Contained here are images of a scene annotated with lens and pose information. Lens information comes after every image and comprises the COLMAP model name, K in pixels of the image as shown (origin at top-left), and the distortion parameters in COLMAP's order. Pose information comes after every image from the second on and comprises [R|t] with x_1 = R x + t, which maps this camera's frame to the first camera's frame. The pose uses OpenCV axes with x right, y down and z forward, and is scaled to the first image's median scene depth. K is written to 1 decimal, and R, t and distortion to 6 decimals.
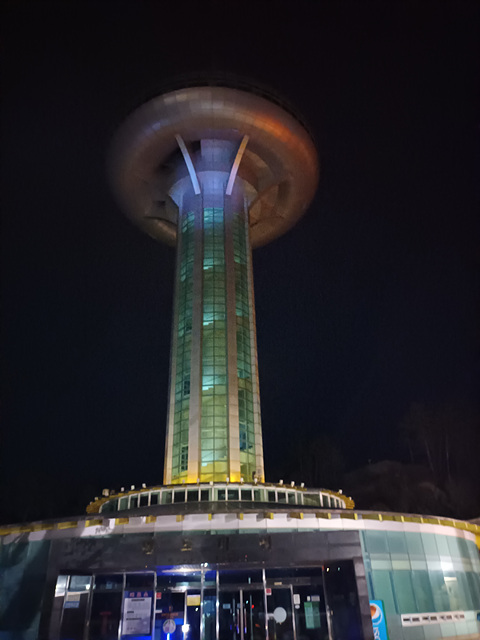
lens RADIAL K [[444.8, 0, 240.0], [0, 444.8, 320.0], [0, 0, 1]] dist [0.003935, -0.039632]
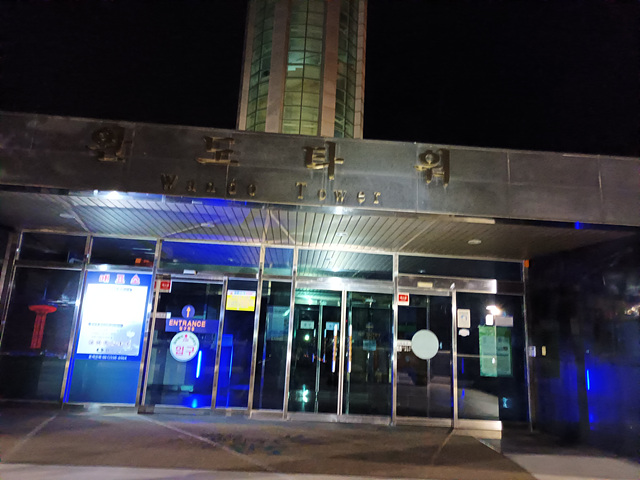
lens RADIAL K [[444.8, 0, 320.0], [0, 444.8, 240.0], [0, 0, 1]] dist [0.003935, -0.039632]
pose [[0.996128, 0.087765, 0.005079, -0.012282], [-0.084262, 0.936709, 0.339818, 0.168805], [0.025067, -0.338930, 0.940477, 0.242246]]
